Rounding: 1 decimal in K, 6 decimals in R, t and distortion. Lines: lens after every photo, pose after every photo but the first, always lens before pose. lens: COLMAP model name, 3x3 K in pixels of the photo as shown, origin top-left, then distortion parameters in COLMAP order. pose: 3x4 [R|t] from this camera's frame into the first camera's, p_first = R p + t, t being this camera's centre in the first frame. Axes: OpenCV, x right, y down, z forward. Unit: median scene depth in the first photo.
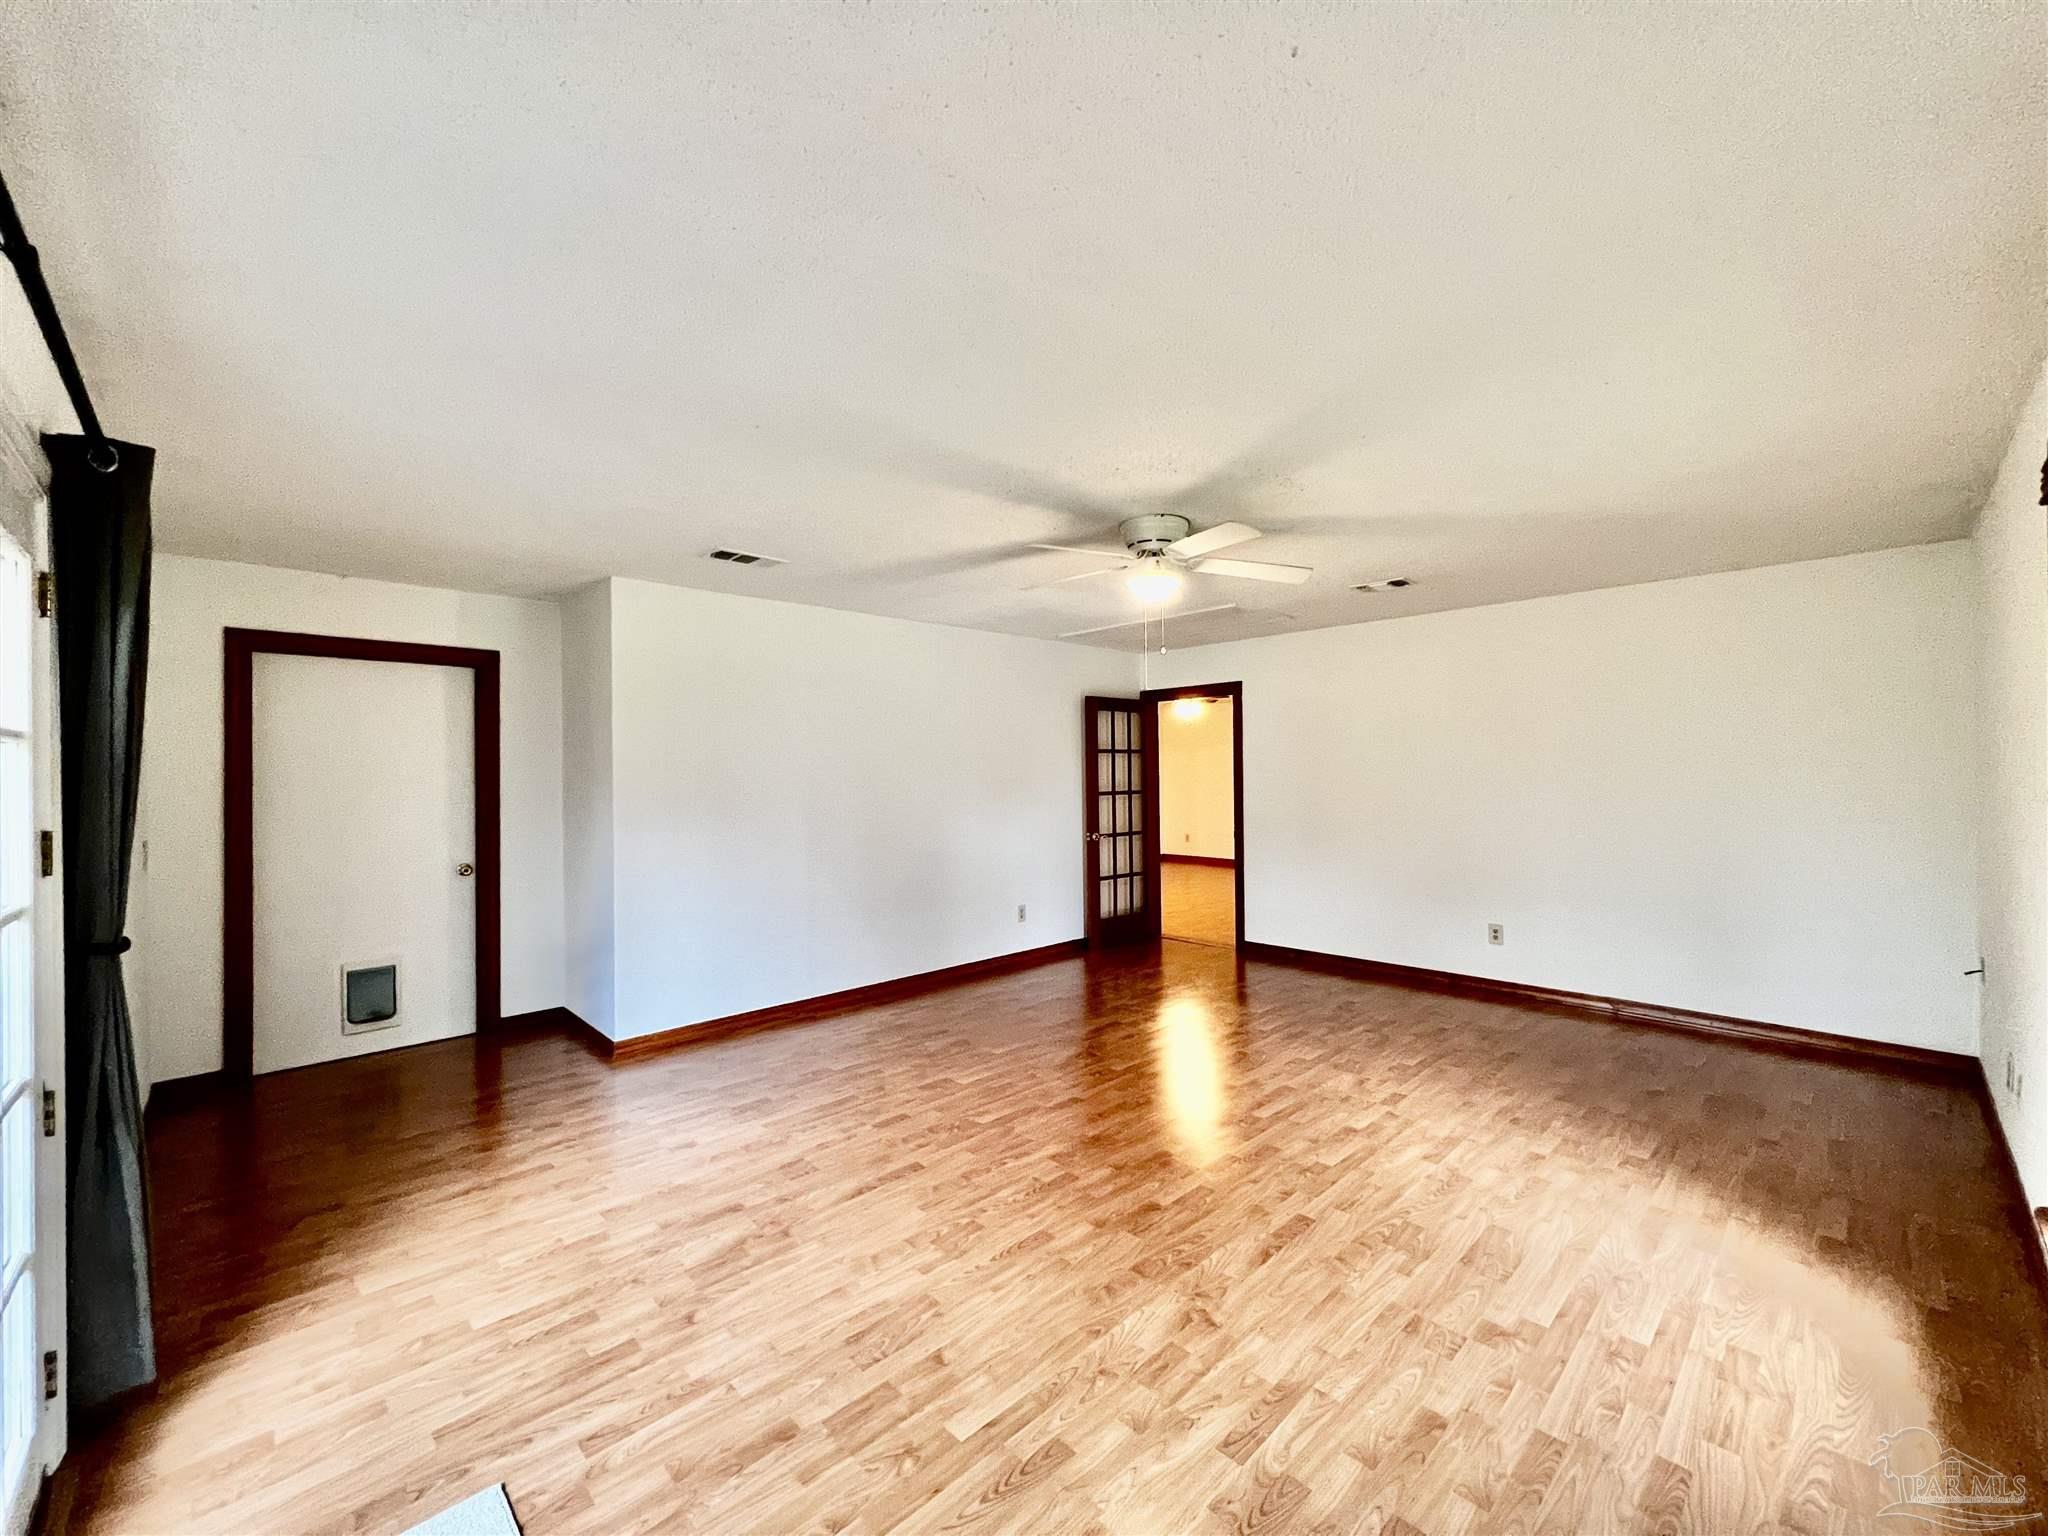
lens RADIAL K [[820.4, 0, 1028.2], [0, 820.4, 764.8], [0, 0, 1]] dist [-0.000567, 0.000460]
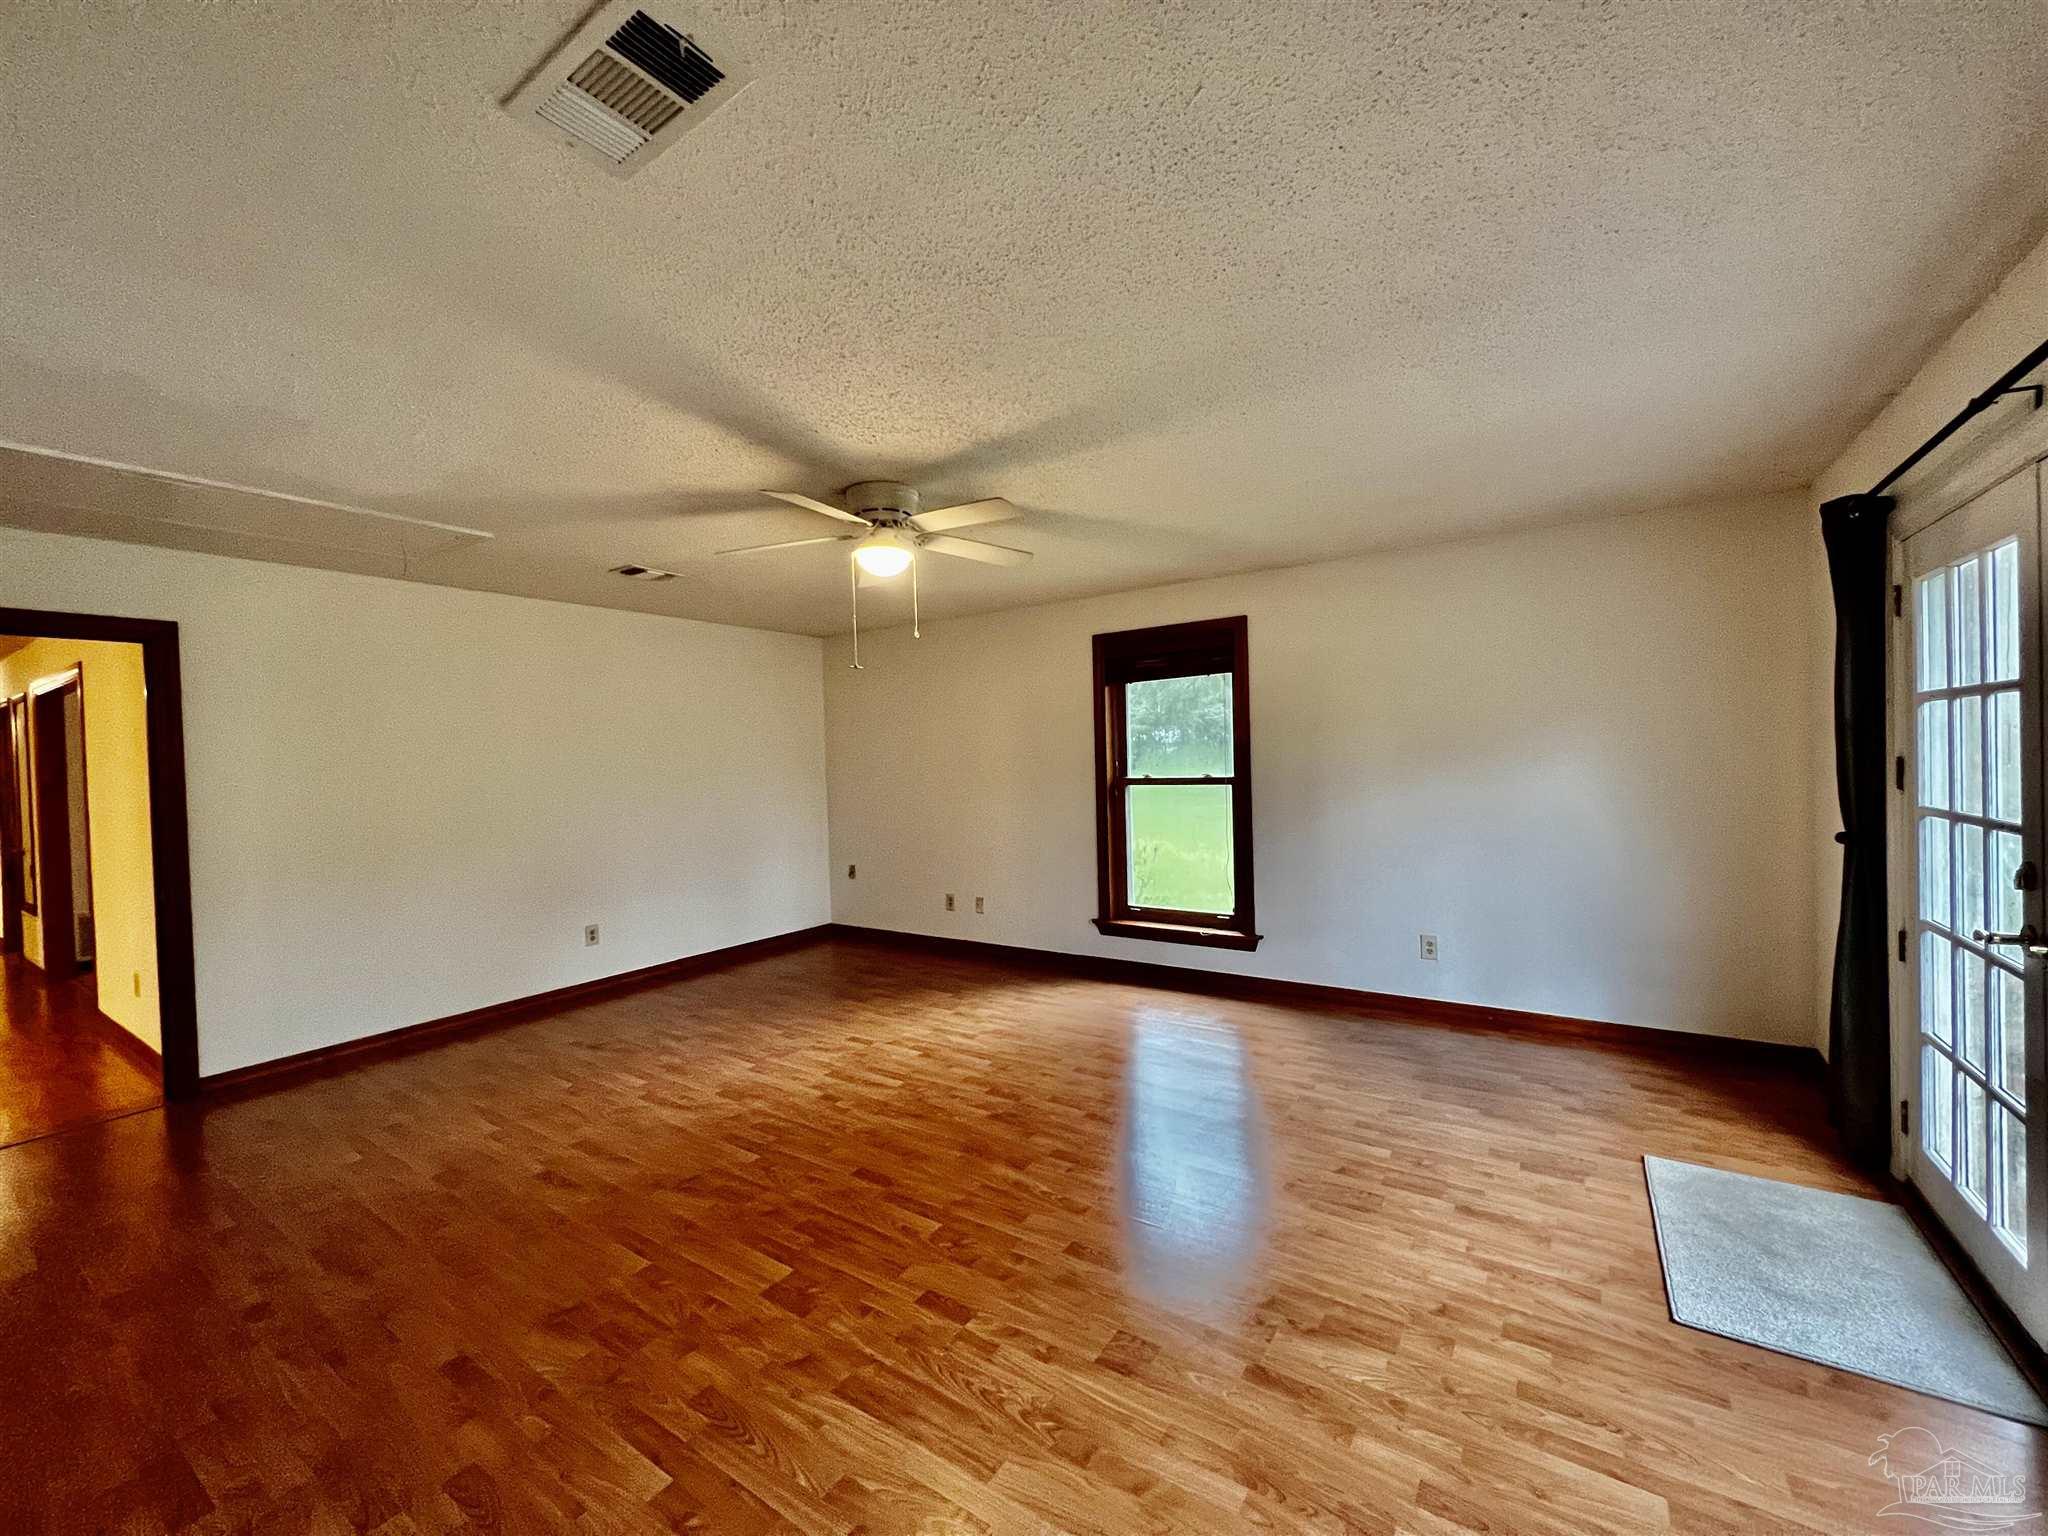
lens RADIAL K [[820.4, 0, 1025.0], [0, 820.4, 773.6], [0, 0, 1]] dist [-0.000567, 0.000460]
pose [[-0.215733, -0.002287, 0.976450, -0.886888], [0.020814, 0.999759, 0.006941, 0.024445], [-0.976231, 0.021821, -0.215633, 1.193438]]
